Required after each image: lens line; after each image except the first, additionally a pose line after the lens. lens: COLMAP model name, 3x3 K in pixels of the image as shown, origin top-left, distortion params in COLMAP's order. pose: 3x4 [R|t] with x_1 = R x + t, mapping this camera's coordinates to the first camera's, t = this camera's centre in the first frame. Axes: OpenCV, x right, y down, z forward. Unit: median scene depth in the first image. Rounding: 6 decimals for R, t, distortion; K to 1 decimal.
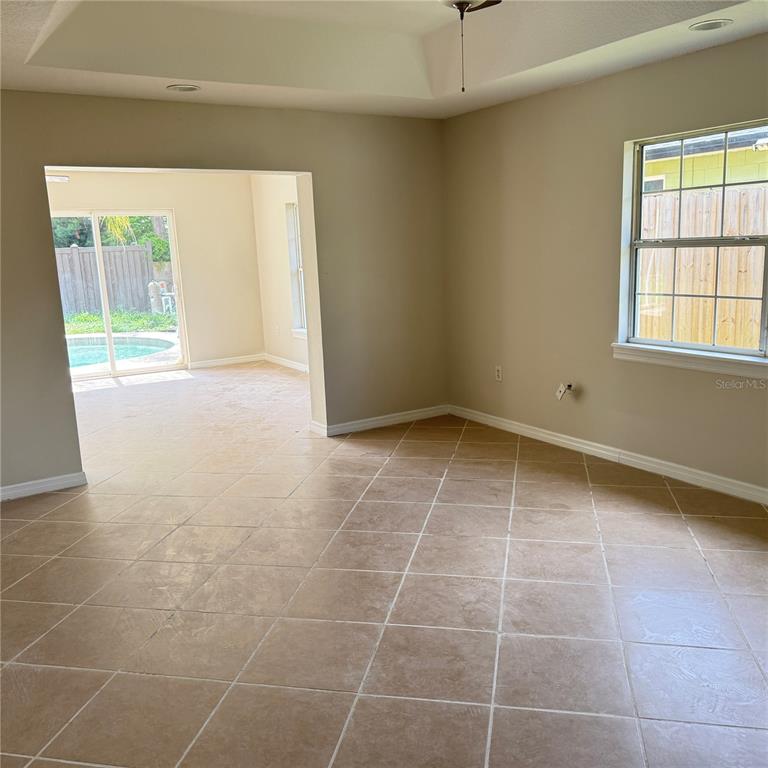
lens RADIAL K [[735.7, 0, 384.0], [0, 735.7, 384.0], [0, 0, 1]] dist [0.005210, -0.001852]
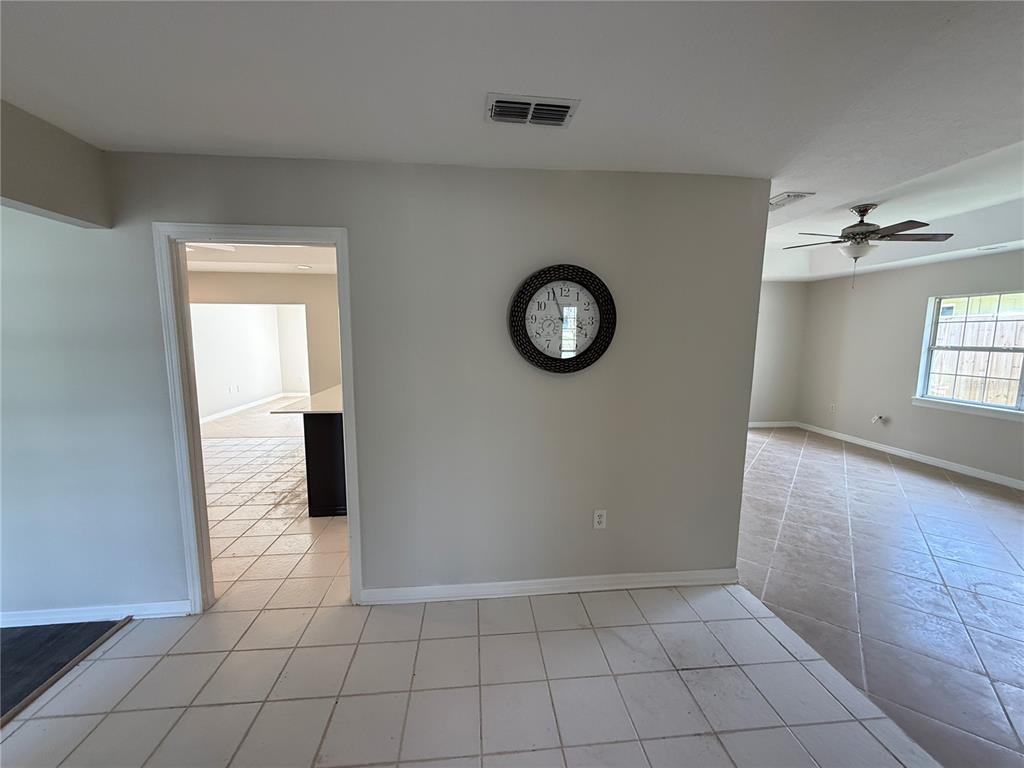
lens RADIAL K [[410.3, 0, 508.7], [0, 410.3, 384.8], [0, 0, 1]] dist [-0.012102, 0.005438]
pose [[0.892697, 0.096239, -0.440260, -0.180418], [-0.123974, 0.991682, -0.034598, 0.086130], [0.433269, 0.085466, 0.897203, -0.462559]]
